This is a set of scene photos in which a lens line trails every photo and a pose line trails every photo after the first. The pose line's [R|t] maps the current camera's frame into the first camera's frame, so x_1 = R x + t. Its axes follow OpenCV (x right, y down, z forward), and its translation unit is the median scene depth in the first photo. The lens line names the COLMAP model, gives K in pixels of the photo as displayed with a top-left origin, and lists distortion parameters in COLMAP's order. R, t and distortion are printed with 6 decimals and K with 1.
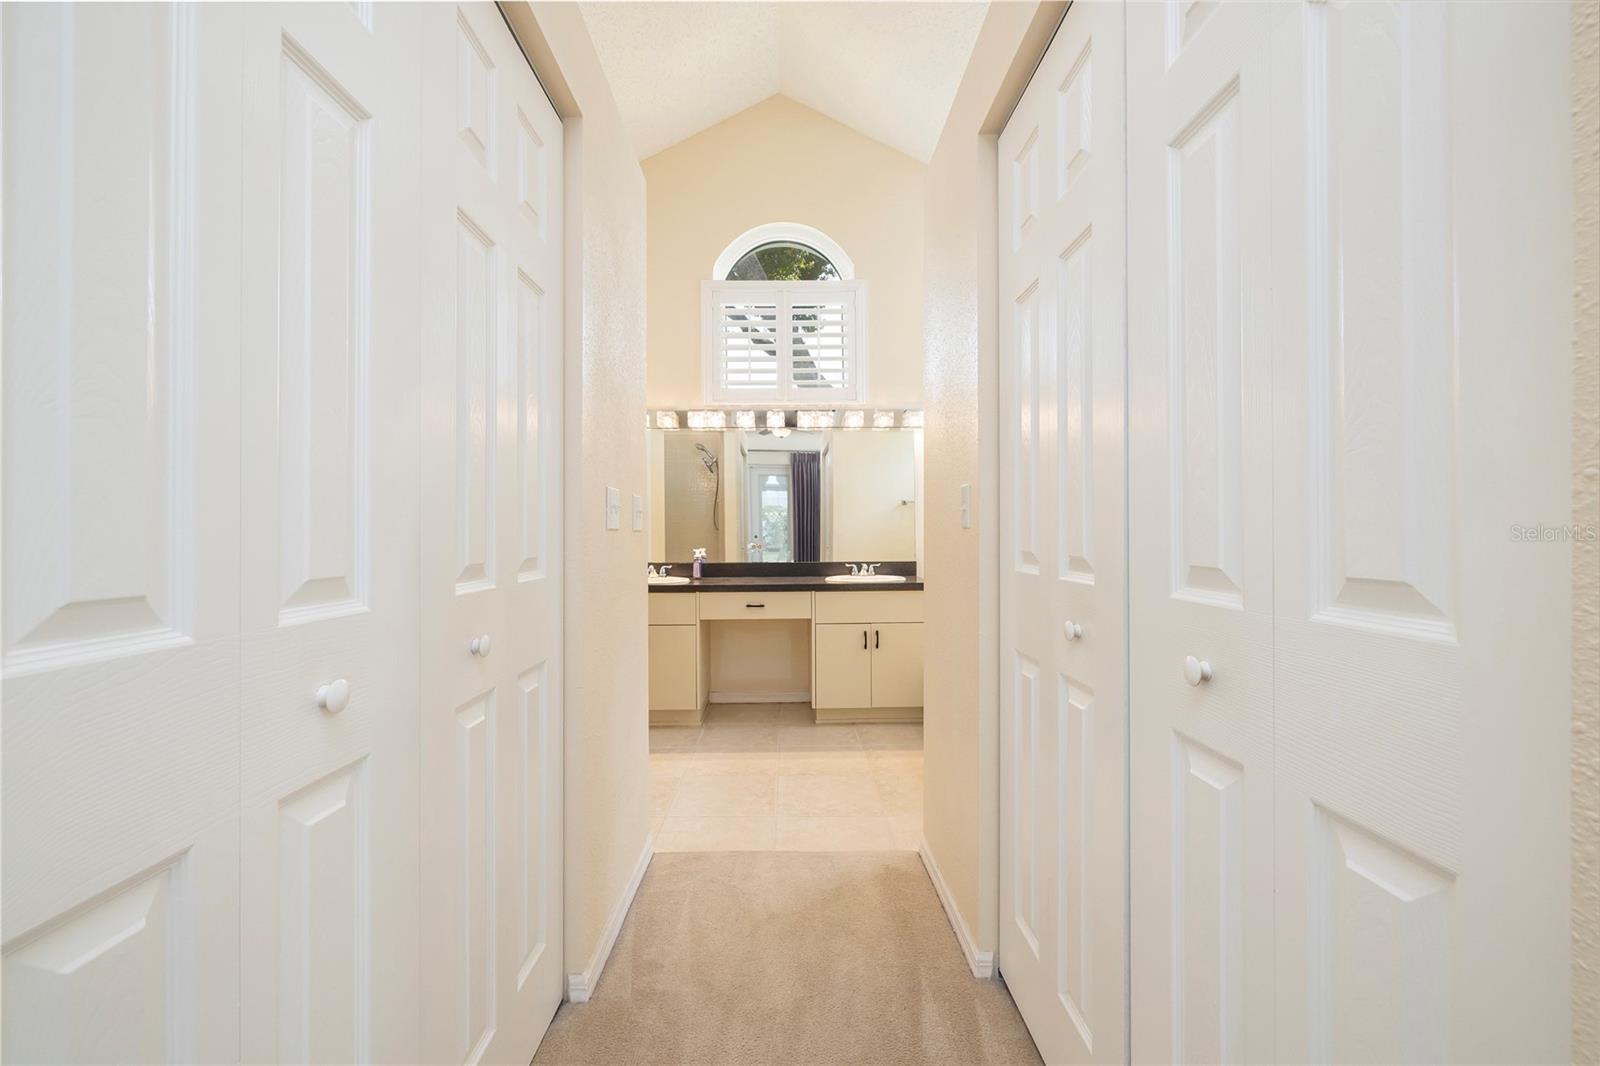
lens RADIAL K [[669.7, 0, 794.6], [0, 669.7, 537.2], [0, 0, 1]] dist [0.000562, -0.000828]
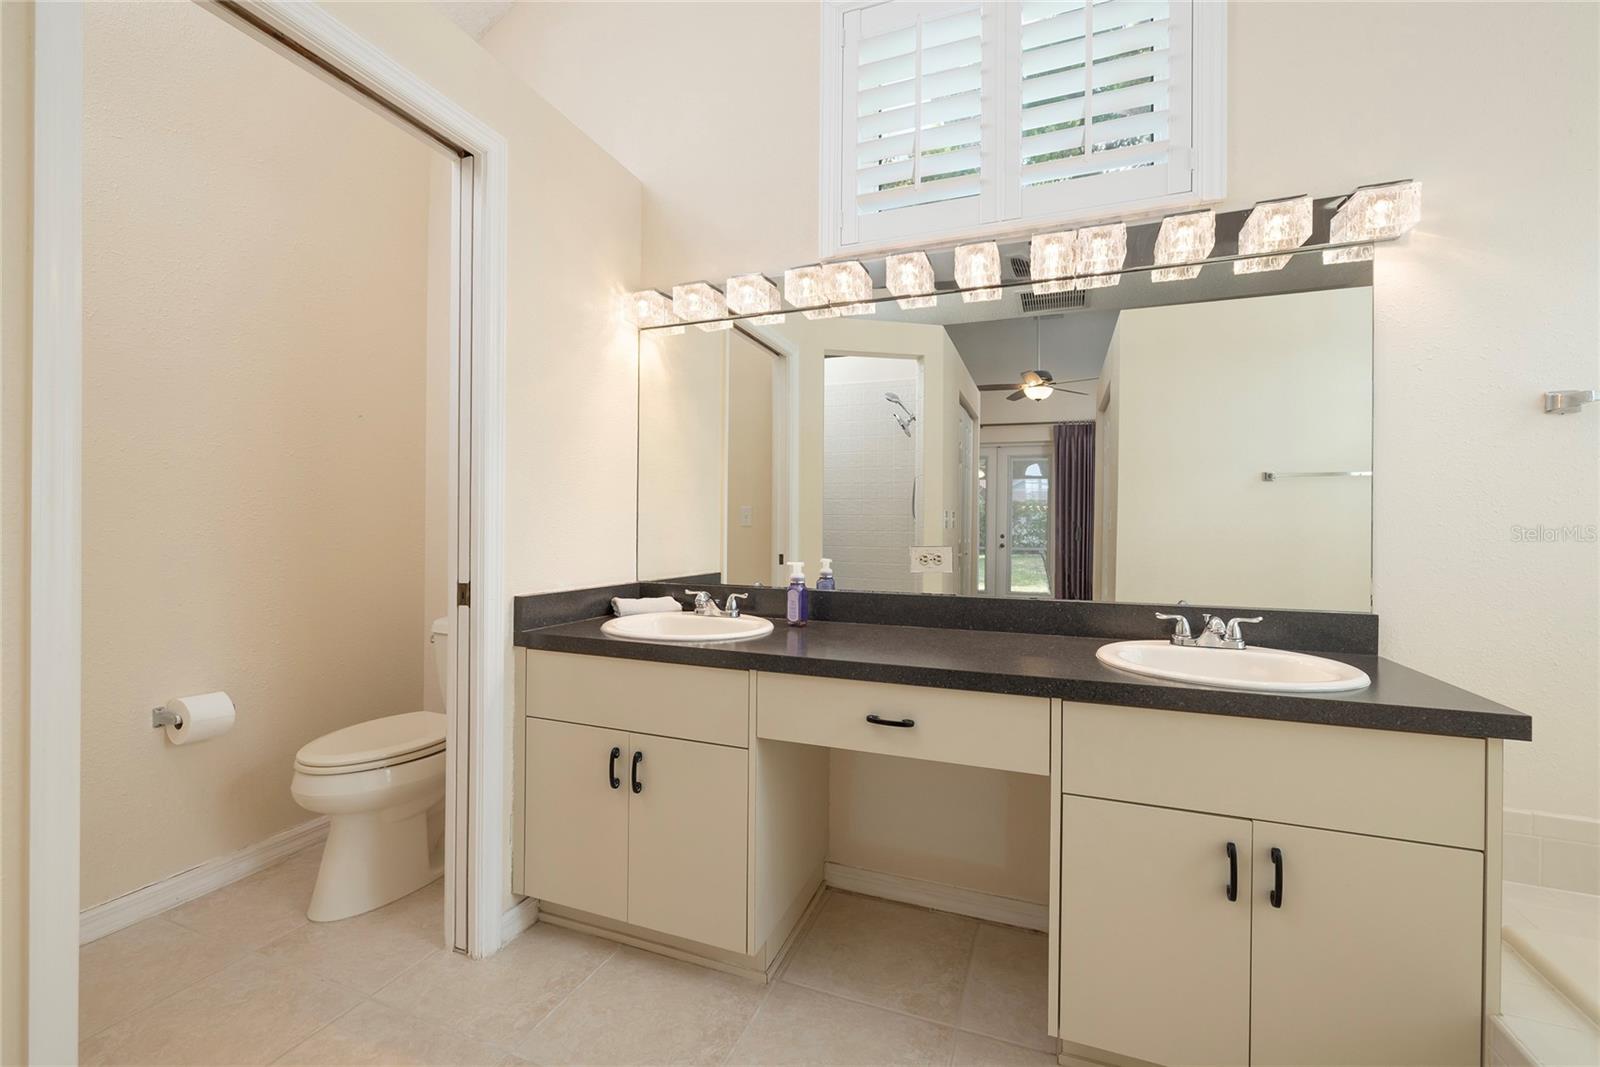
lens RADIAL K [[669.7, 0, 792.6], [0, 669.7, 529.7], [0, 0, 1]] dist [0.000562, -0.000828]
pose [[0.925488, 0.014891, -0.378485, 0.028411], [-0.017884, 0.999830, -0.004392, -0.002010], [0.378355, 0.010833, 0.925597, 0.568910]]
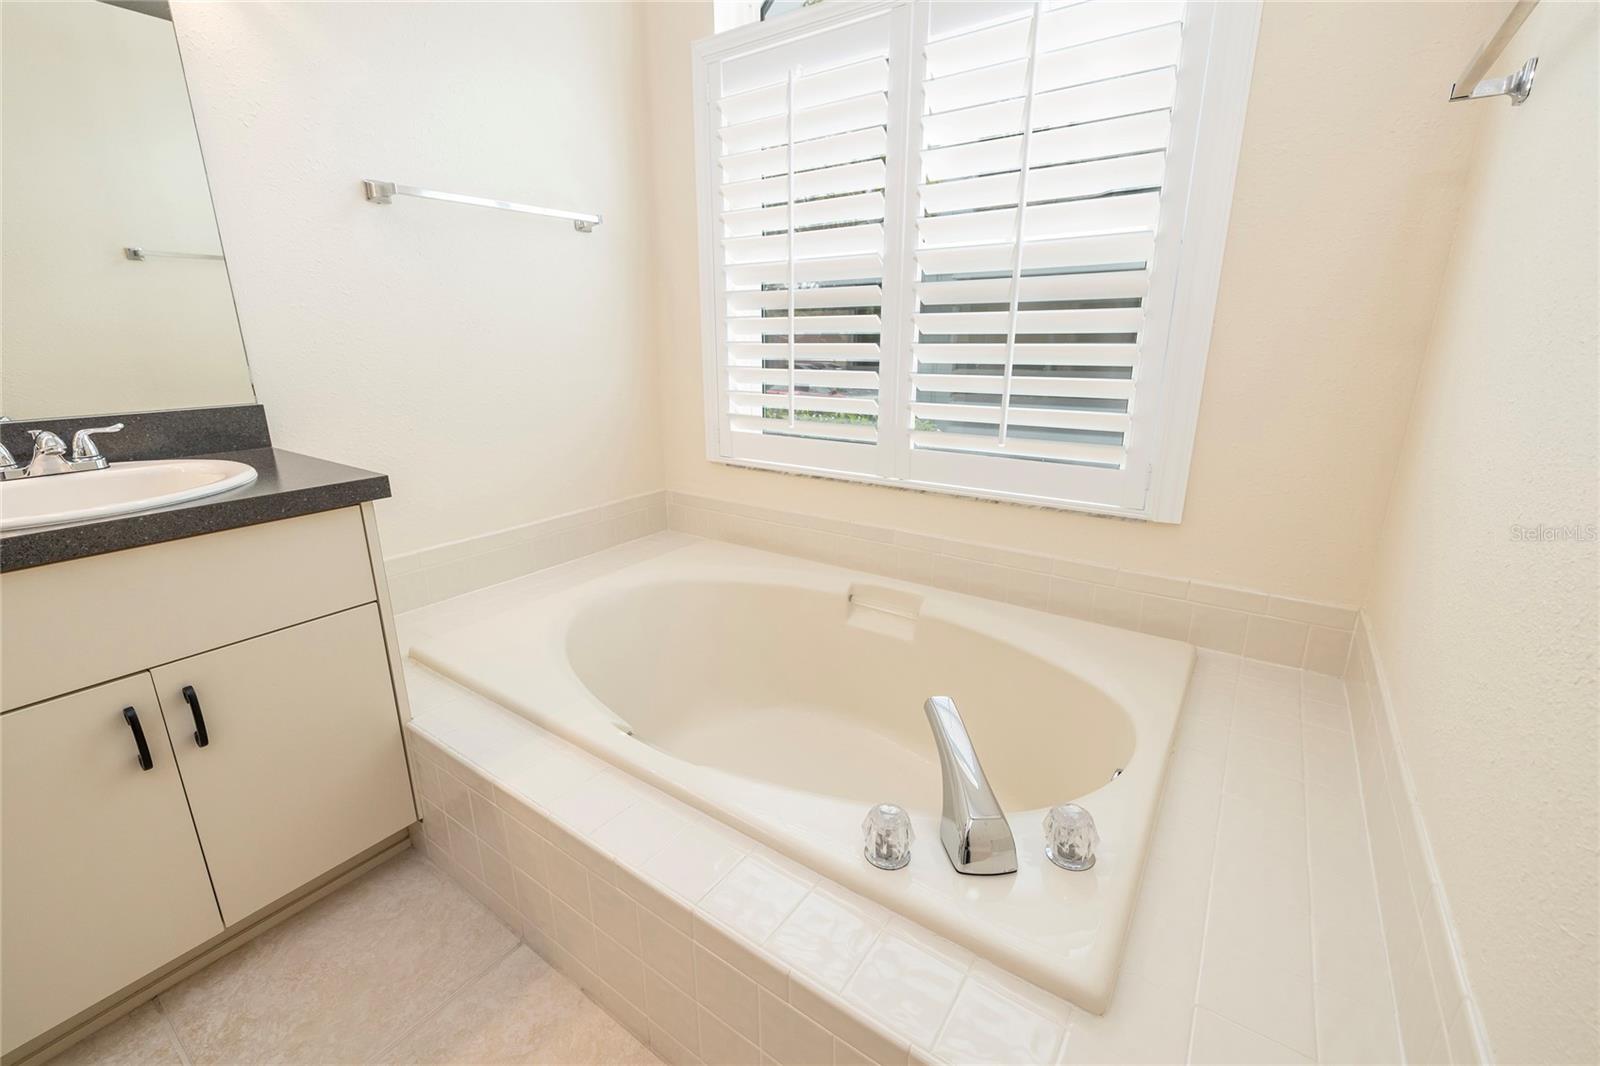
lens RADIAL K [[669.7, 0, 792.0], [0, 669.7, 522.3], [0, 0, 1]] dist [0.000562, -0.000828]
pose [[0.588677, -0.214573, 0.779370, 0.064363], [0.006976, 0.965440, 0.260532, 0.007589], [-0.808338, -0.147932, 0.569829, 0.600455]]
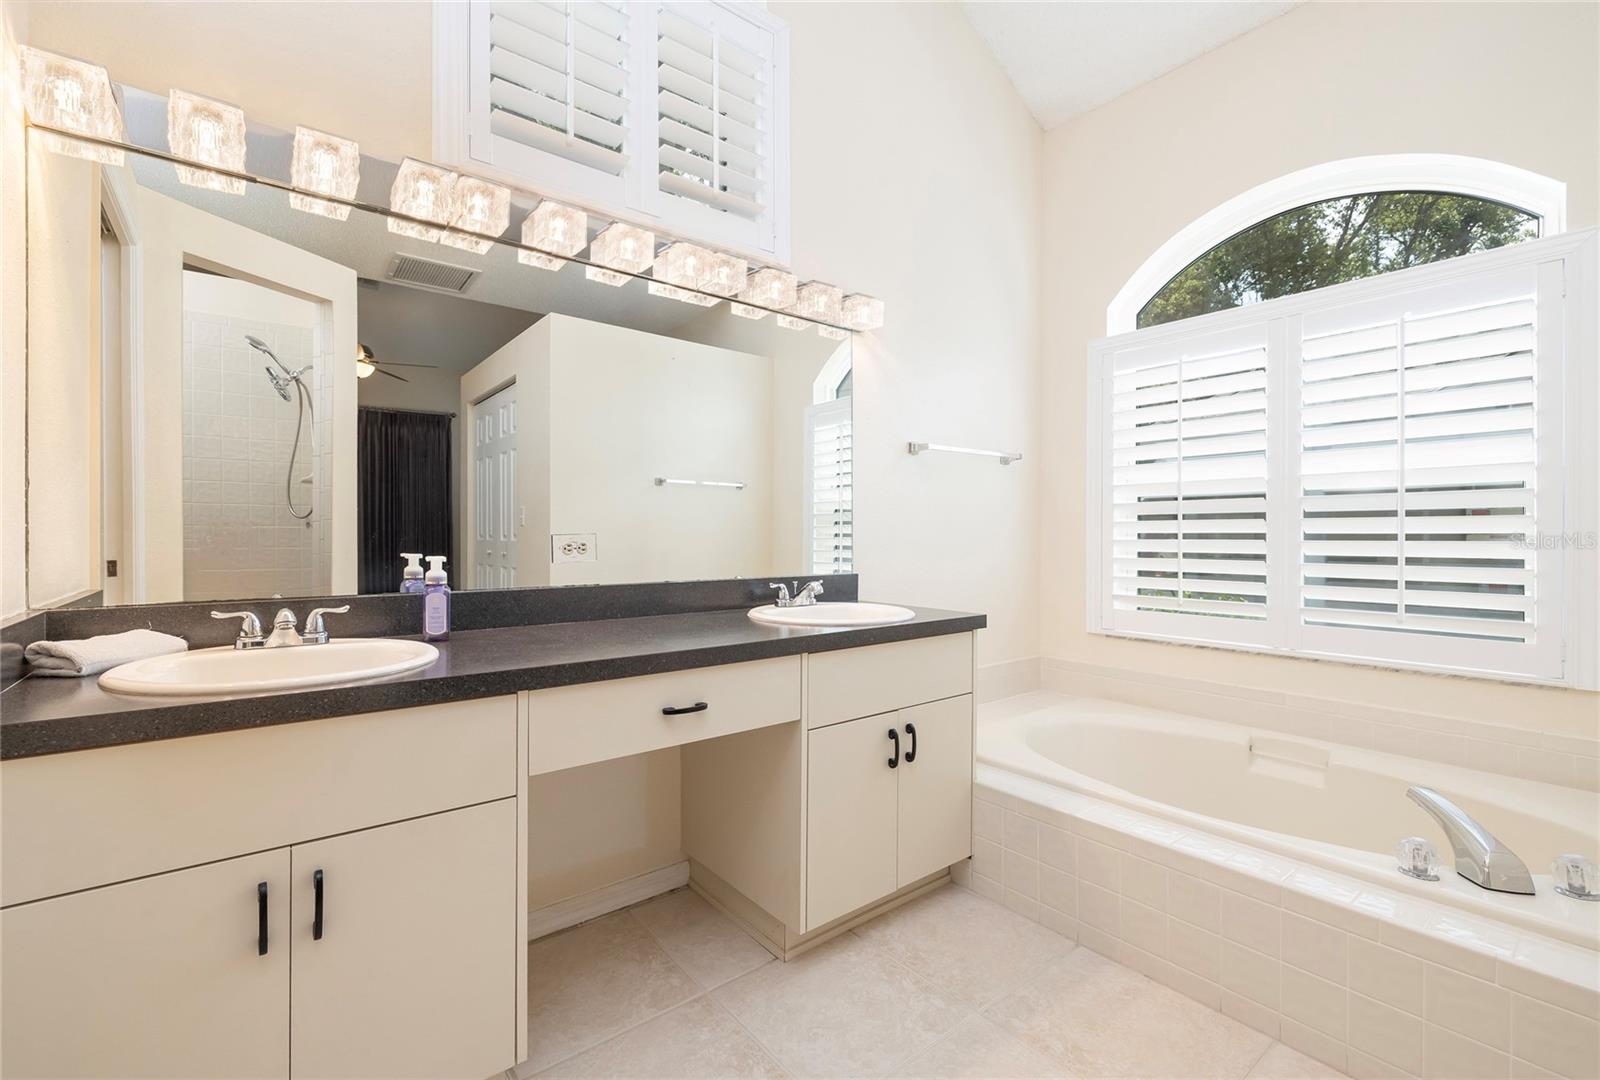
lens RADIAL K [[693.6, 0, 776.6], [0, 693.6, 535.3], [0, 0, 1]] dist [-0.002817, -0.000201]
pose [[0.800207, 0.007185, 0.599681, -0.221289], [-0.001017, 0.999943, -0.010624, 0.011146], [-0.599723, 0.007891, 0.800169, 0.602179]]
